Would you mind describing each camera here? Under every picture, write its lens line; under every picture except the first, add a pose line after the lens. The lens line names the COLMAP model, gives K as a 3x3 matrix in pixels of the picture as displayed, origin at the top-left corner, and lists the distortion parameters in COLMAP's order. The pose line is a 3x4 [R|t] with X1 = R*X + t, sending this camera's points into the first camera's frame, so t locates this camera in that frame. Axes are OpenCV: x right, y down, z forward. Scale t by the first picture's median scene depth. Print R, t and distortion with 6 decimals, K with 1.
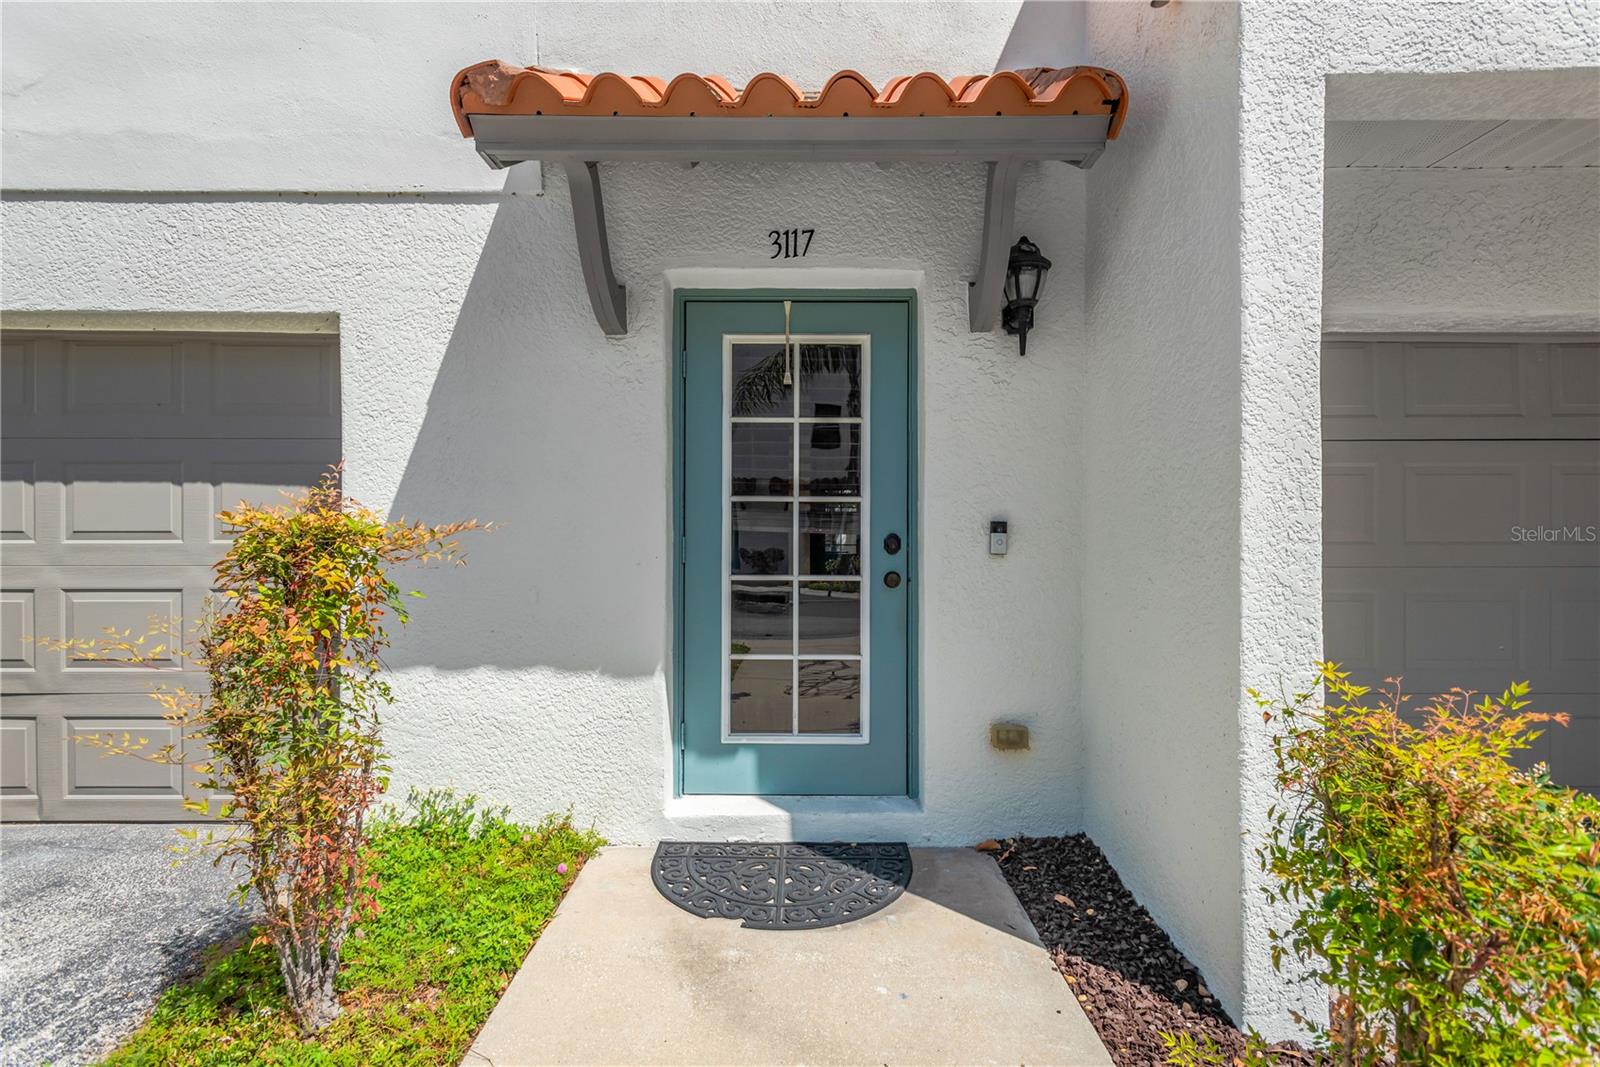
lens RADIAL K [[746.1, 0, 795.5], [0, 746.1, 544.0], [0, 0, 1]] dist [0.016900, -0.004704]
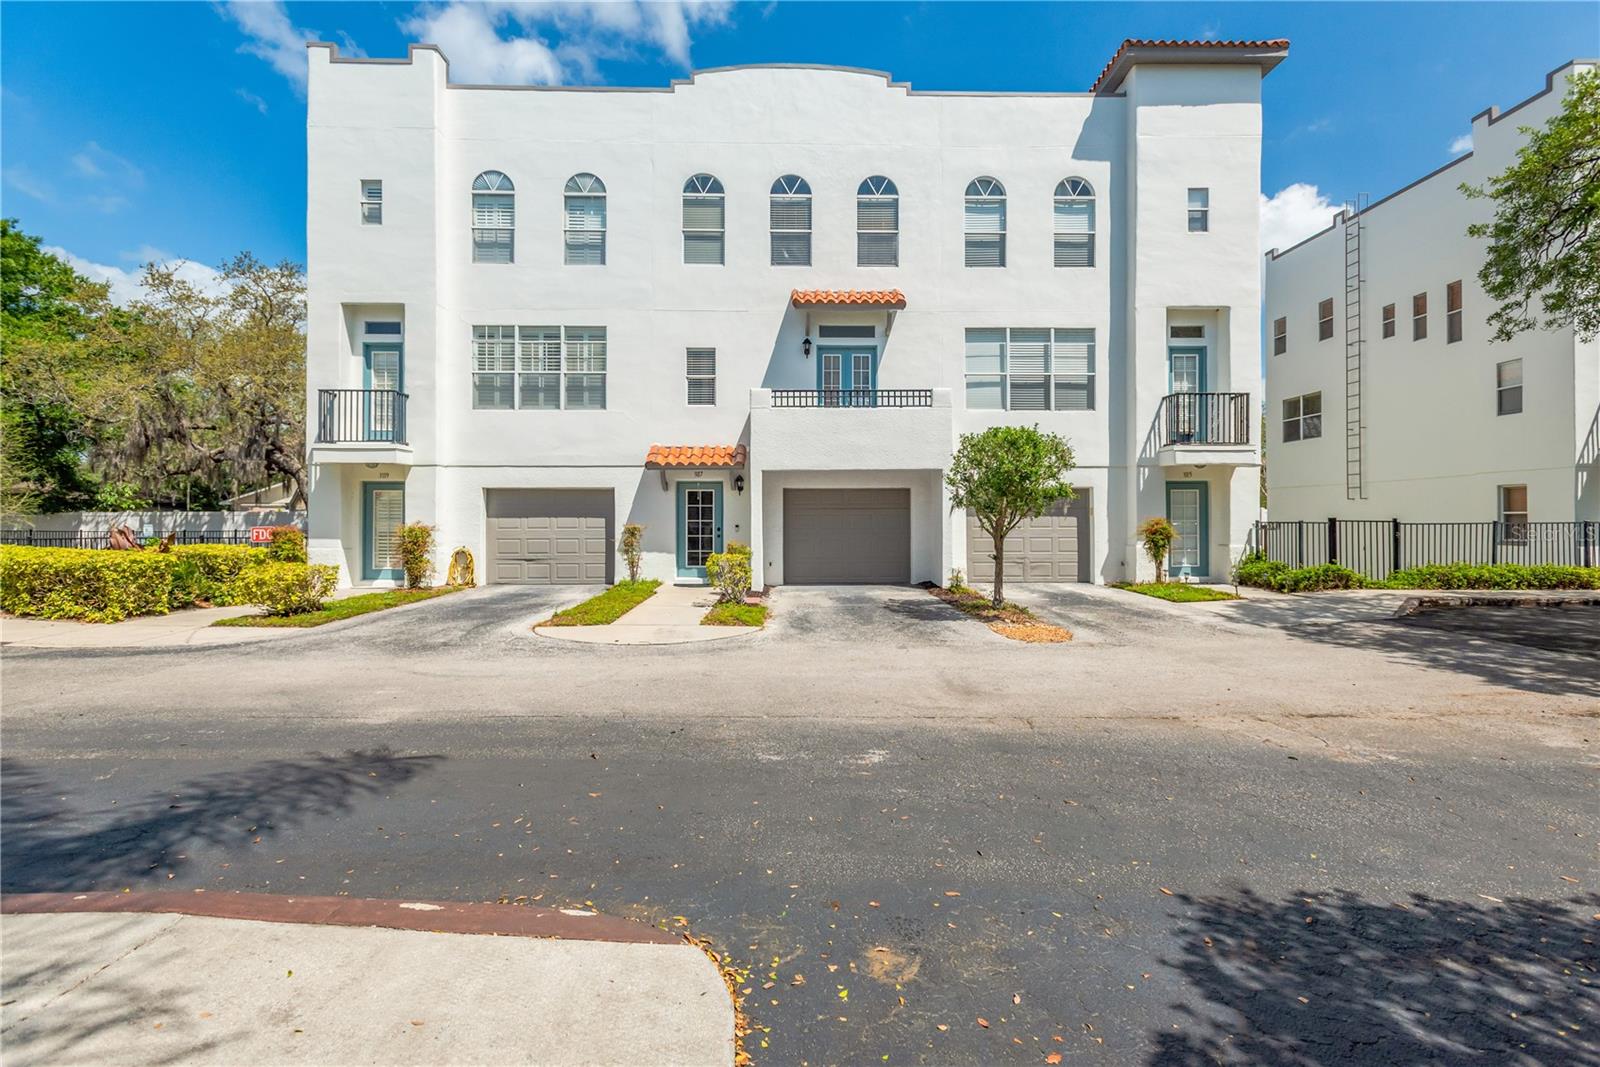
lens RADIAL K [[746.1, 0, 768.9], [0, 746.1, 518.9], [0, 0, 1]] dist [0.016900, -0.004704]
pose [[0.999991, -0.001369, -0.003960, 0.517011], [0.001368, 0.999999, -0.000206, -0.076416], [0.003960, 0.000201, 0.999992, -4.333800]]
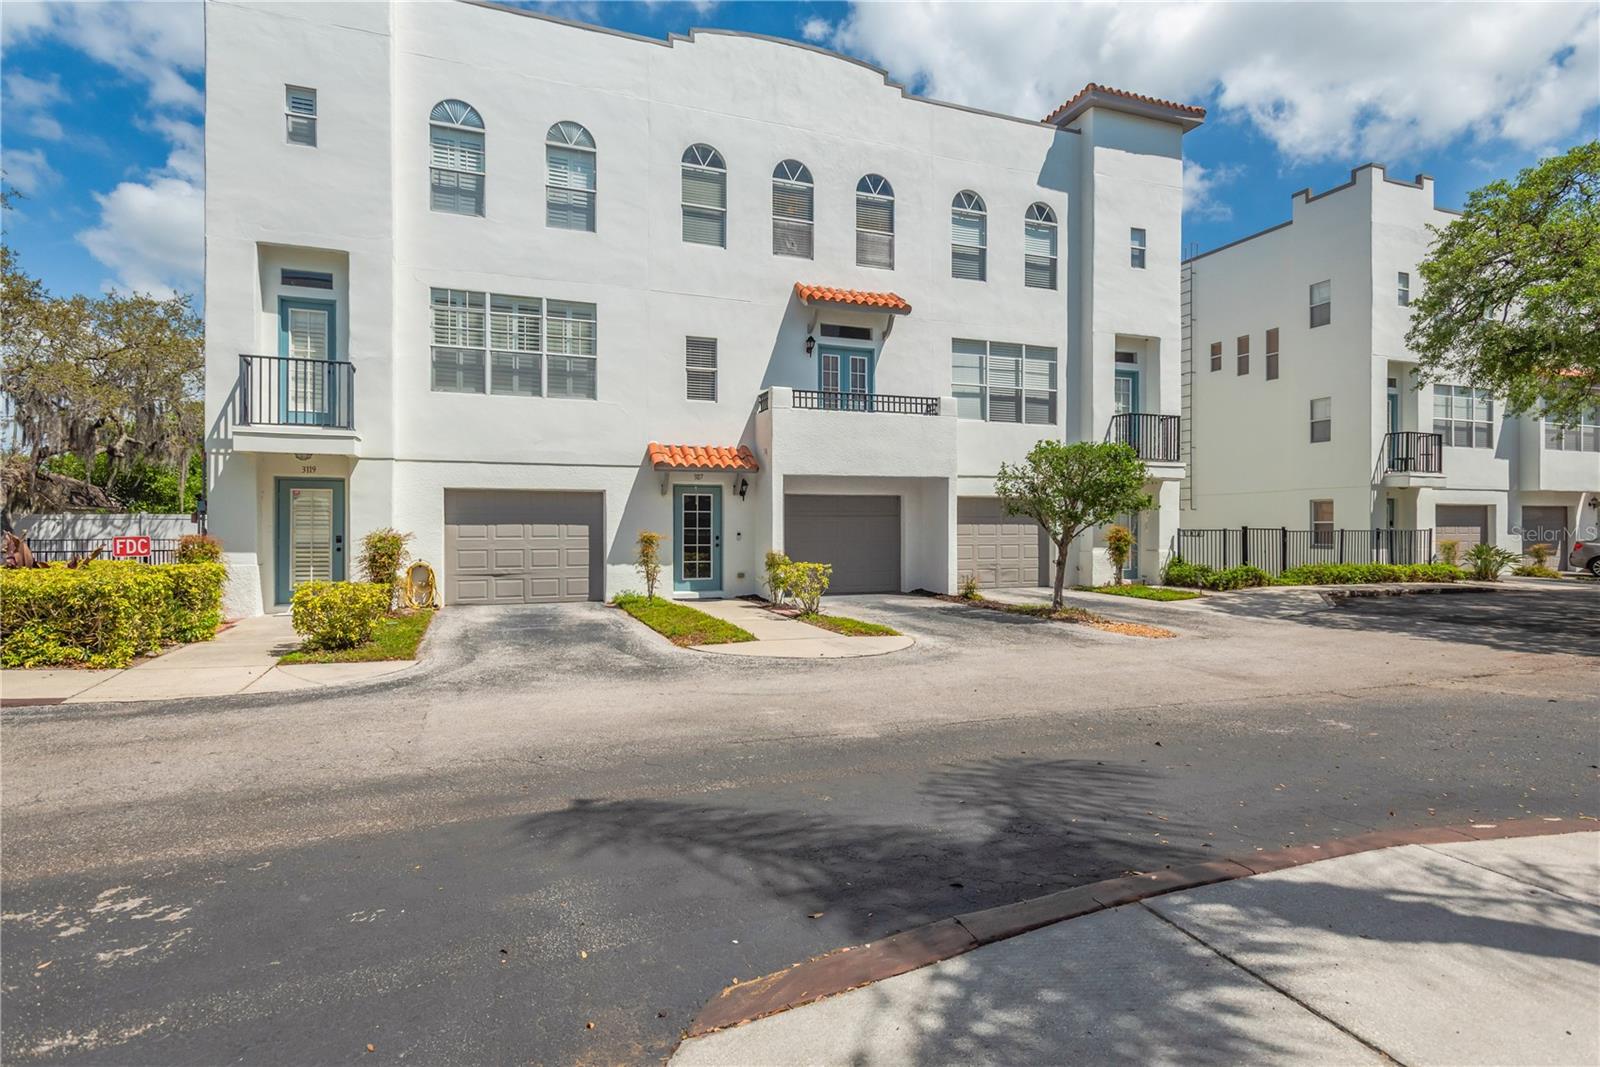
lens RADIAL K [[863.5, 0, 737.6], [0, 863.5, 531.8], [0, 0, 1]] dist [0.012853, 0.001457]
pose [[0.938859, -0.002048, 0.344296, -1.690191], [-0.001474, 0.999949, 0.009967, -0.097688], [-0.344299, -0.009865, 0.938808, -4.334487]]
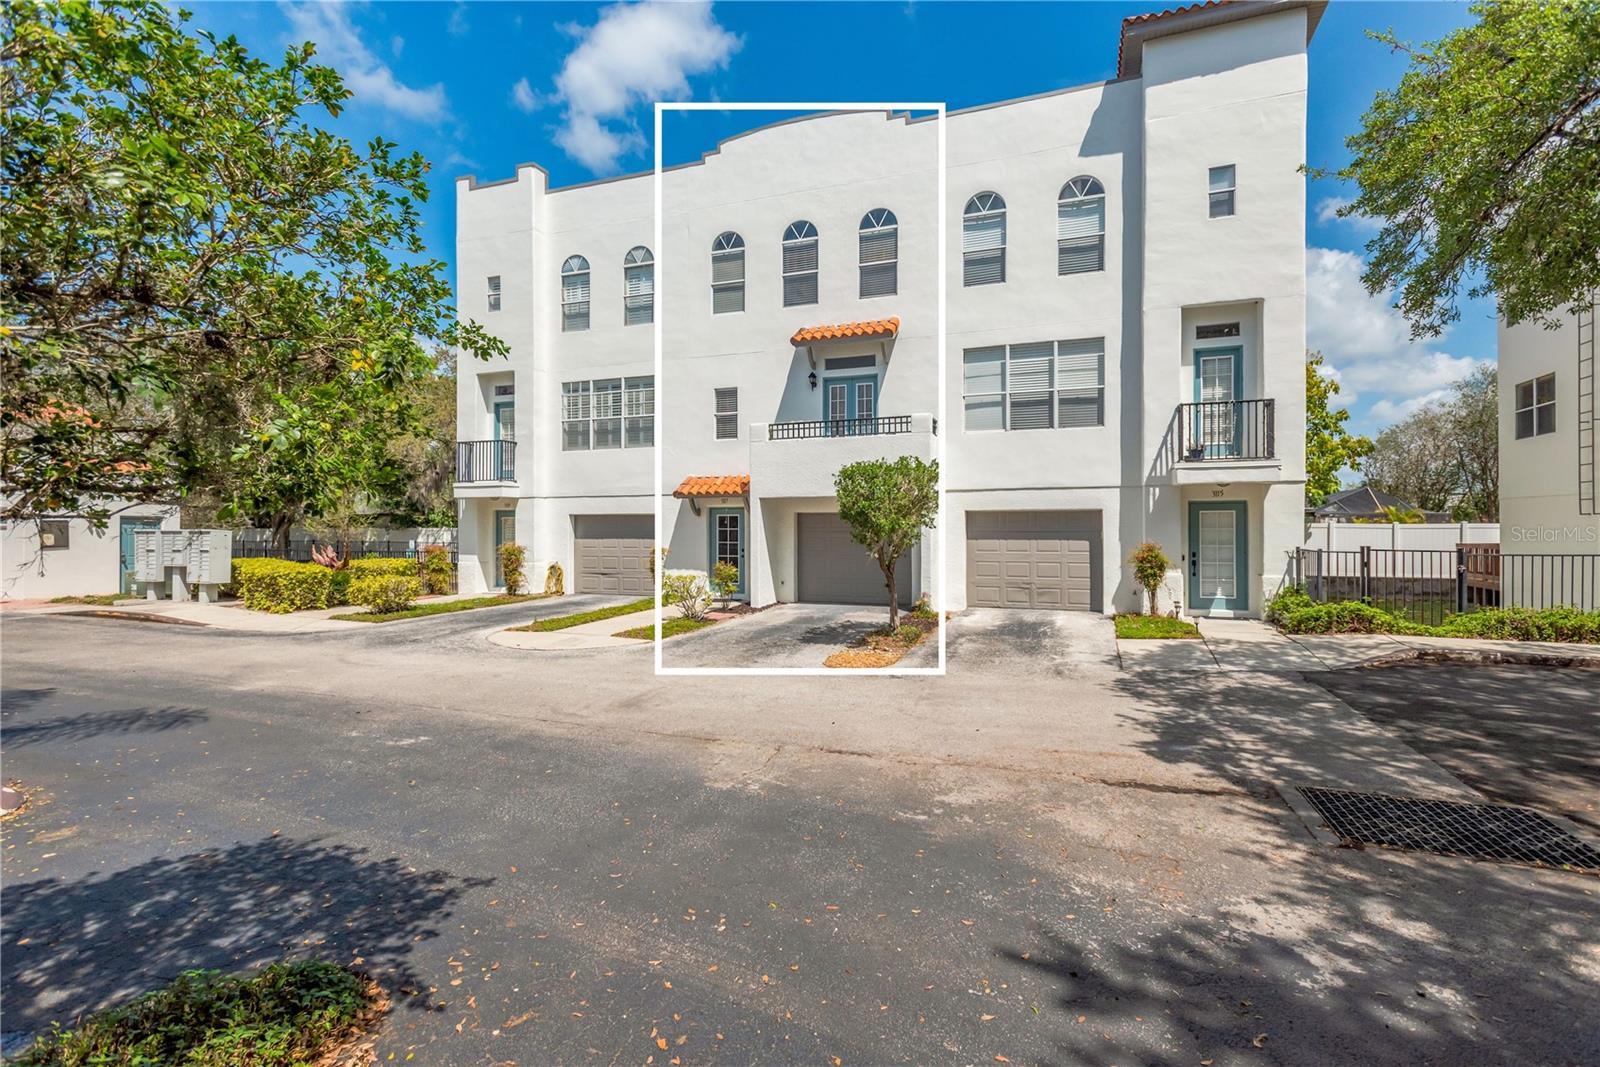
lens RADIAL K [[746.1, 0, 790.8], [0, 746.1, 528.7], [0, 0, 1]] dist [0.016900, -0.004704]
pose [[0.925480, -0.002415, -0.378789, 2.748144], [0.004460, 0.999980, 0.004522, -0.200626], [0.378771, -0.005875, 0.925472, -4.333783]]
